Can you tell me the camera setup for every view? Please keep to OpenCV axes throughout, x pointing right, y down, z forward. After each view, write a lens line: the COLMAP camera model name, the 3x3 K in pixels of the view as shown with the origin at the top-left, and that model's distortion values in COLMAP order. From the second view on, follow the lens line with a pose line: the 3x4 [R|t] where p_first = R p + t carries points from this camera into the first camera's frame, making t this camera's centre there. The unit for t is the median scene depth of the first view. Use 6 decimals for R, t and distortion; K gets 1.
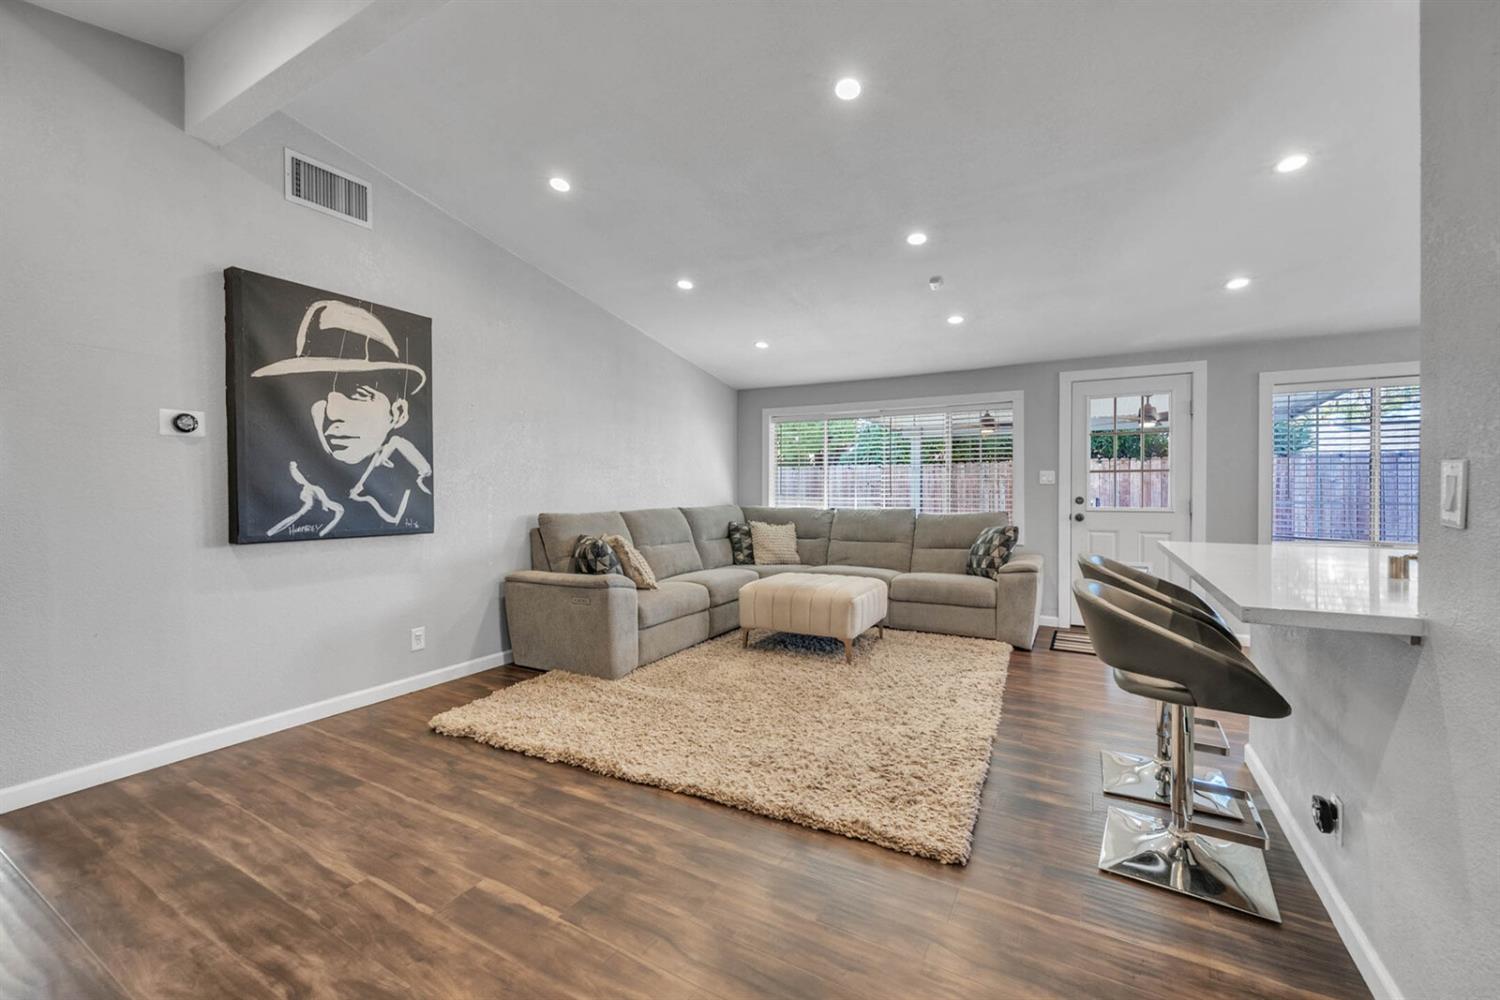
lens RADIAL K [[608.9, 0, 756.6], [0, 608.9, 497.0], [0, 0, 1]] dist [0.001393, -0.001079]
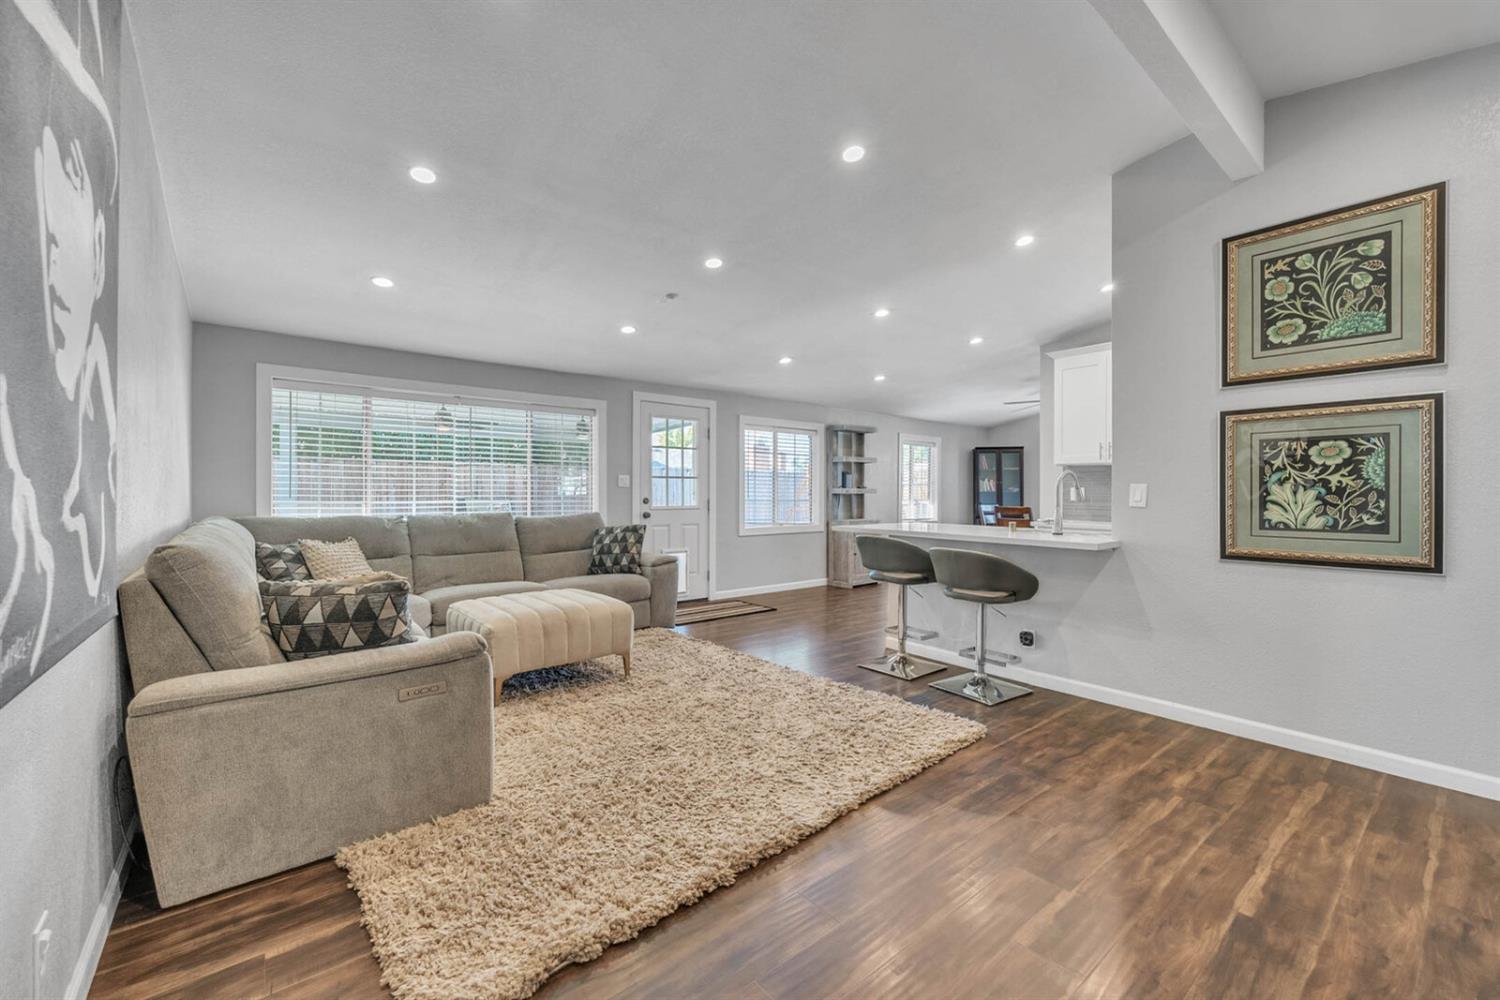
lens RADIAL K [[608.9, 0, 749.5], [0, 608.9, 500.3], [0, 0, 1]] dist [0.001393, -0.001079]
pose [[0.368968, -0.011621, 0.929369, -0.776149], [0.007637, 0.999926, 0.009472, -0.008061], [-0.929411, 0.003603, 0.369029, 0.573298]]
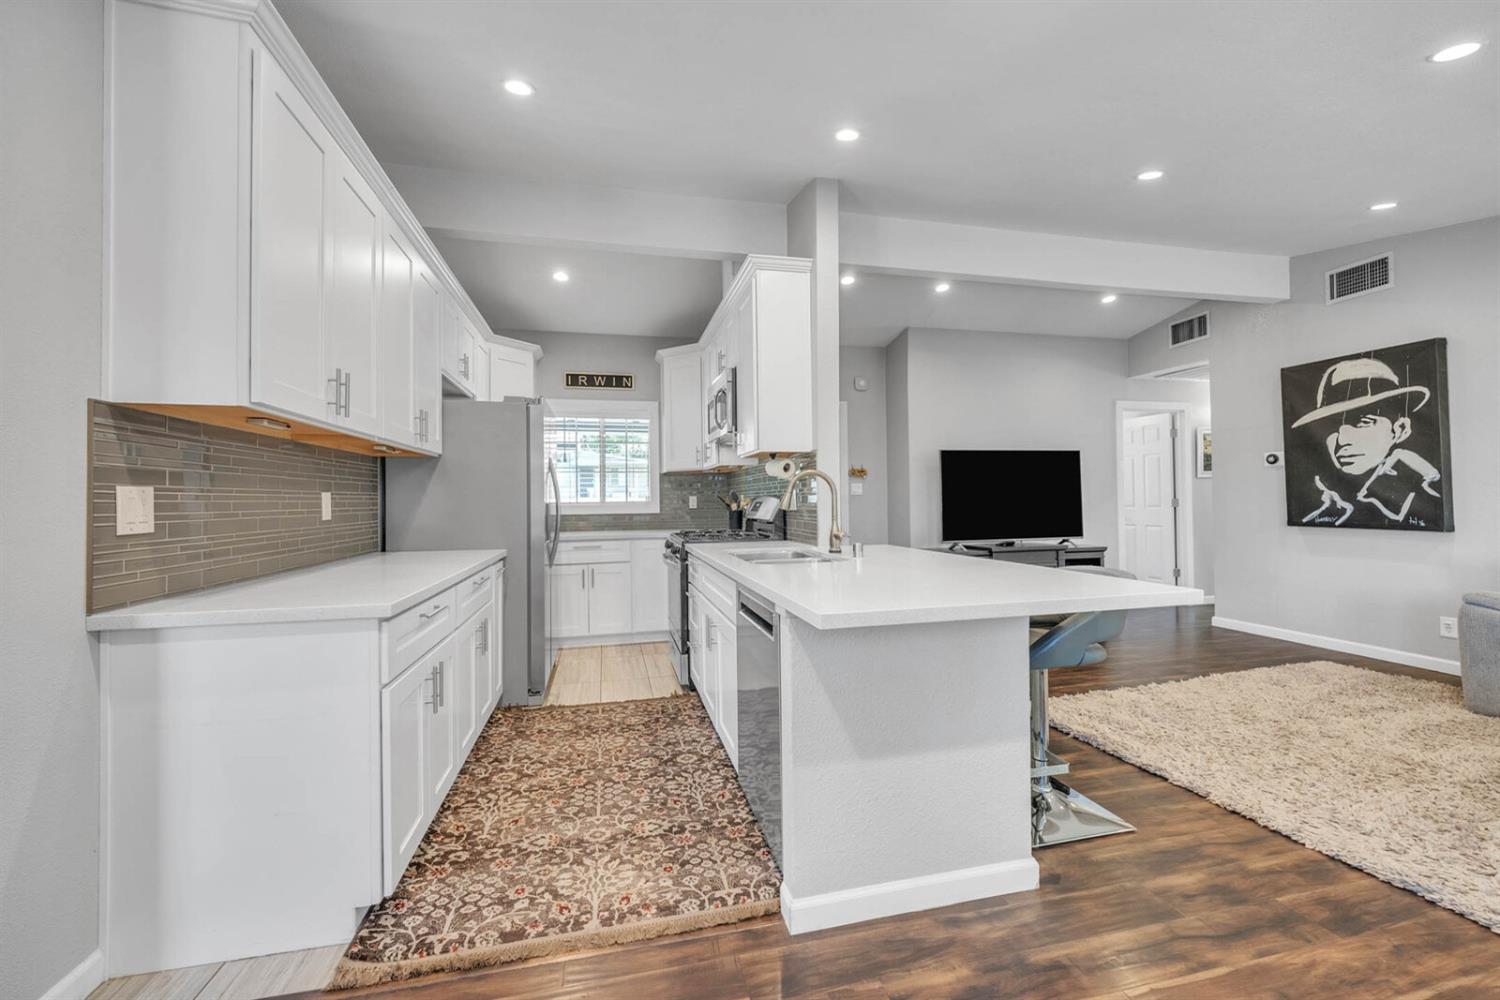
lens RADIAL K [[608.9, 0, 752.1], [0, 608.9, 495.7], [0, 0, 1]] dist [0.001393, -0.001079]
pose [[-0.734288, 0.004626, -0.678822, 1.217984], [0.004769, 0.999987, 0.001656, -0.014658], [0.678821, -0.002021, -0.734301, 1.034511]]
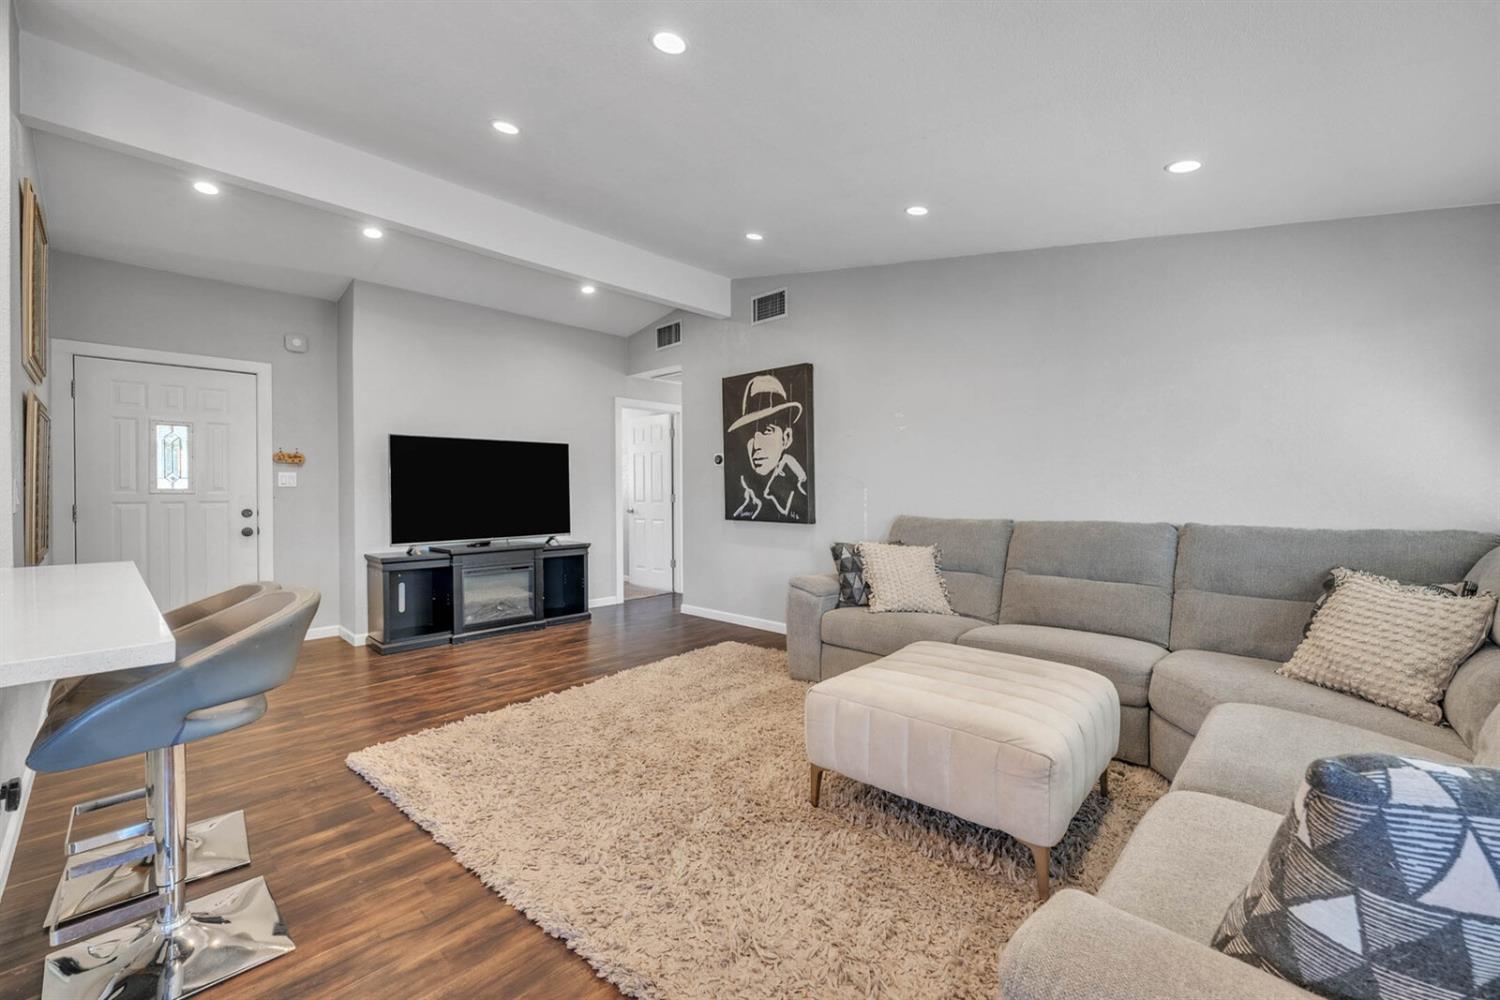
lens RADIAL K [[608.9, 0, 752.5], [0, 608.9, 494.1], [0, 0, 1]] dist [0.001393, -0.001079]
pose [[-0.239705, 0.006264, -0.970826, 0.848737], [-0.008325, 0.999929, 0.008508, -0.017079], [0.970810, 0.010121, -0.239636, 1.293311]]
